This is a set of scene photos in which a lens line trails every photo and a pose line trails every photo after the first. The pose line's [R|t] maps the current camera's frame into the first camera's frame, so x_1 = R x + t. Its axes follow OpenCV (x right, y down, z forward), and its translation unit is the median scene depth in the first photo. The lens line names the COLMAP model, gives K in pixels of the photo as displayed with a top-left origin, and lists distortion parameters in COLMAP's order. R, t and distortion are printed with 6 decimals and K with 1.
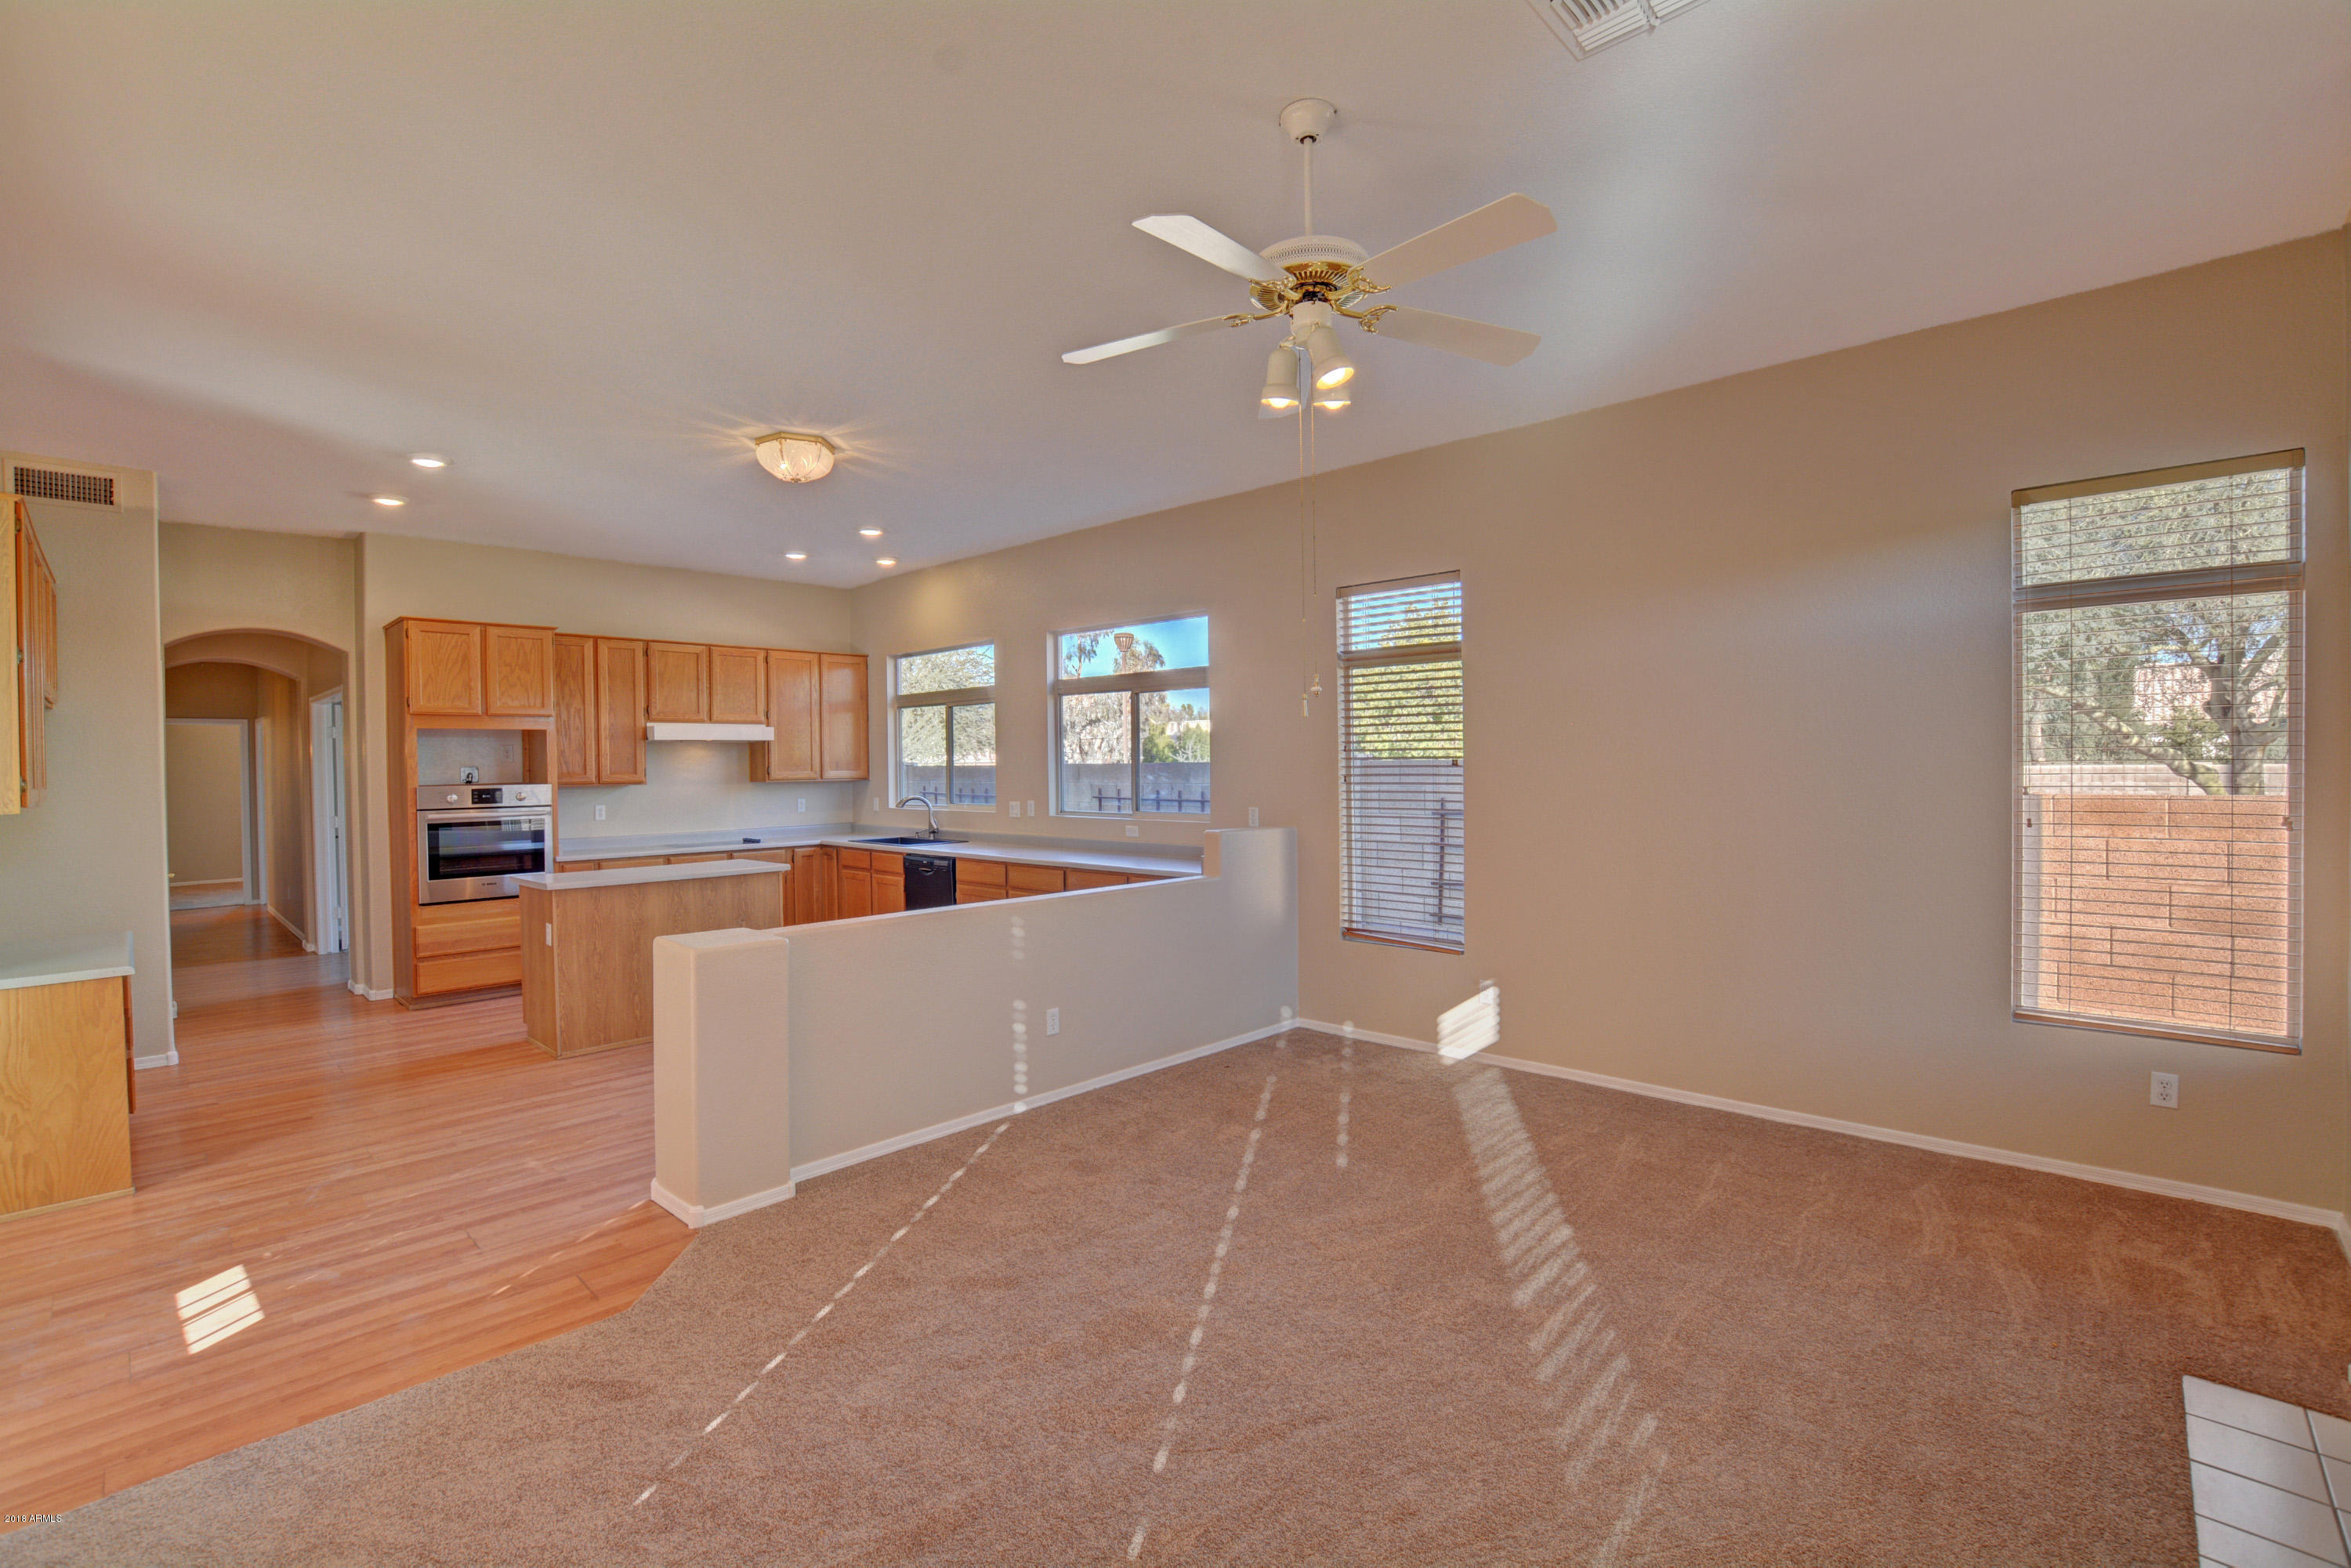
lens RADIAL K [[1029.2, 0, 1175.5], [0, 1029.2, 784.0], [0, 0, 1]] dist [-0.032752, 0.000257]
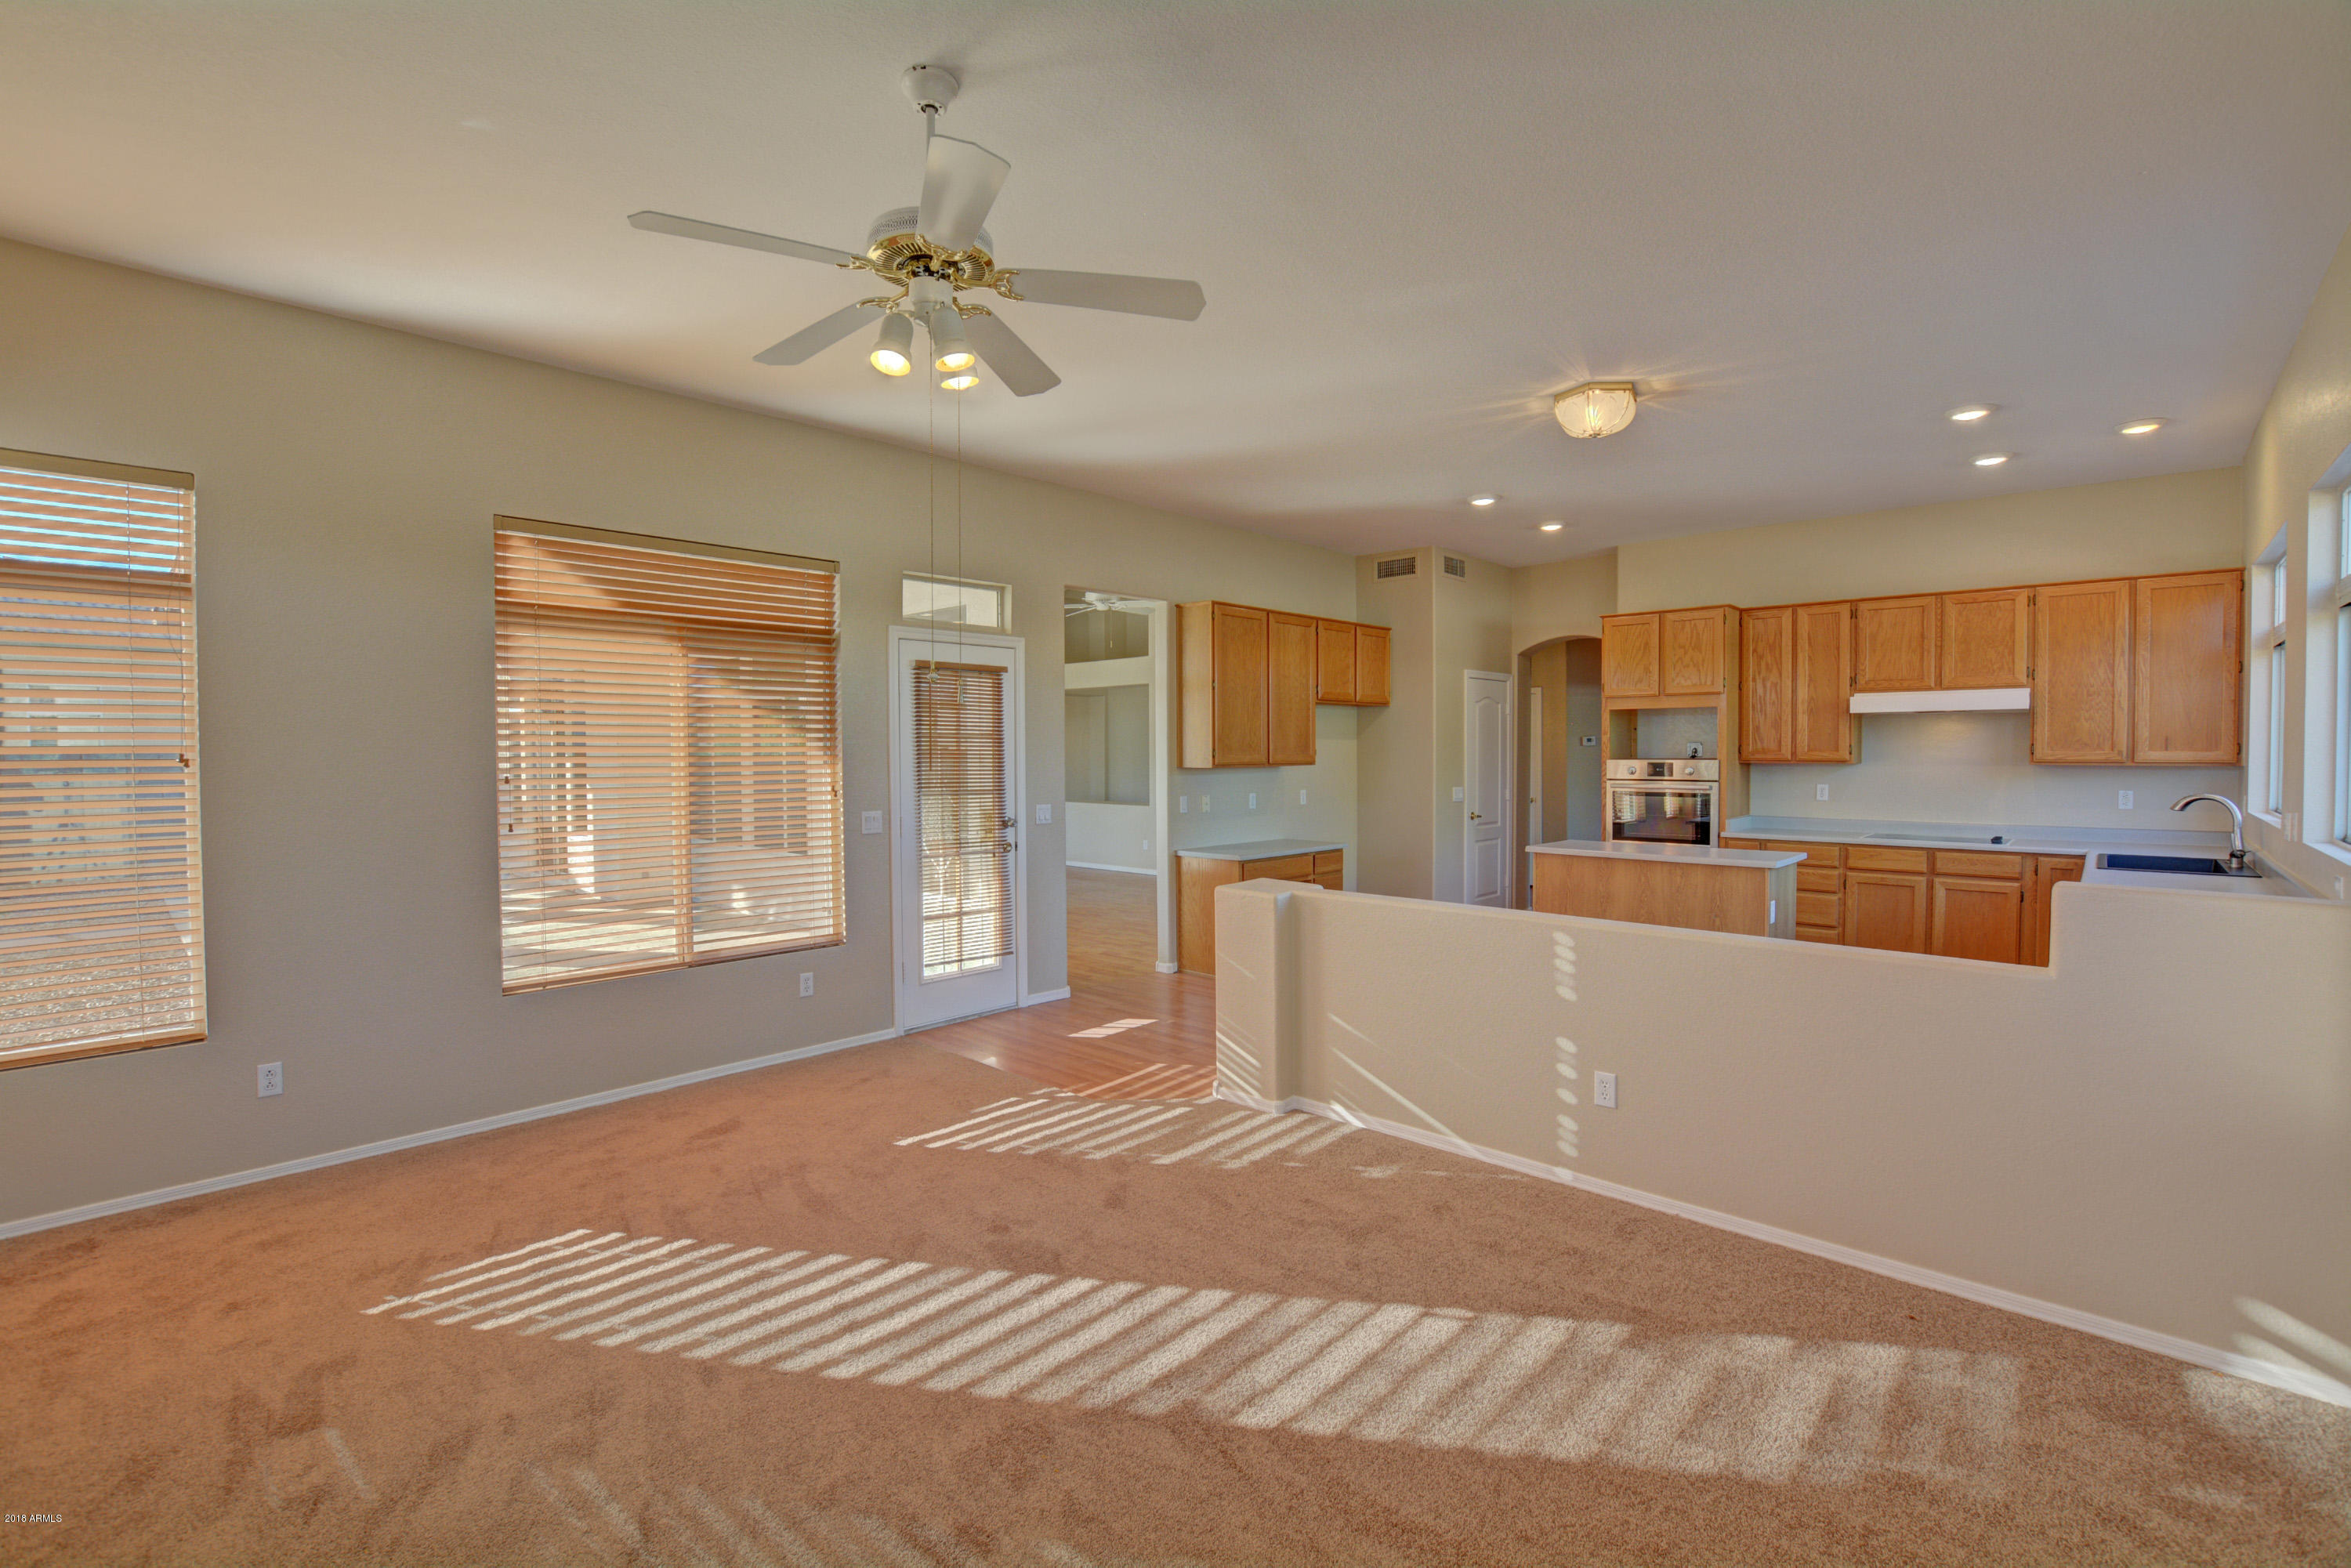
lens RADIAL K [[1035.6, 0, 1168.9], [0, 1035.6, 782.2], [0, 0, 1]] dist [-0.033192, 0.005052]
pose [[0.001094, 0.043094, -0.999070, 0.379941], [-0.015908, 0.998945, 0.043071, -0.012112], [0.999873, 0.015846, 0.001778, 0.413931]]
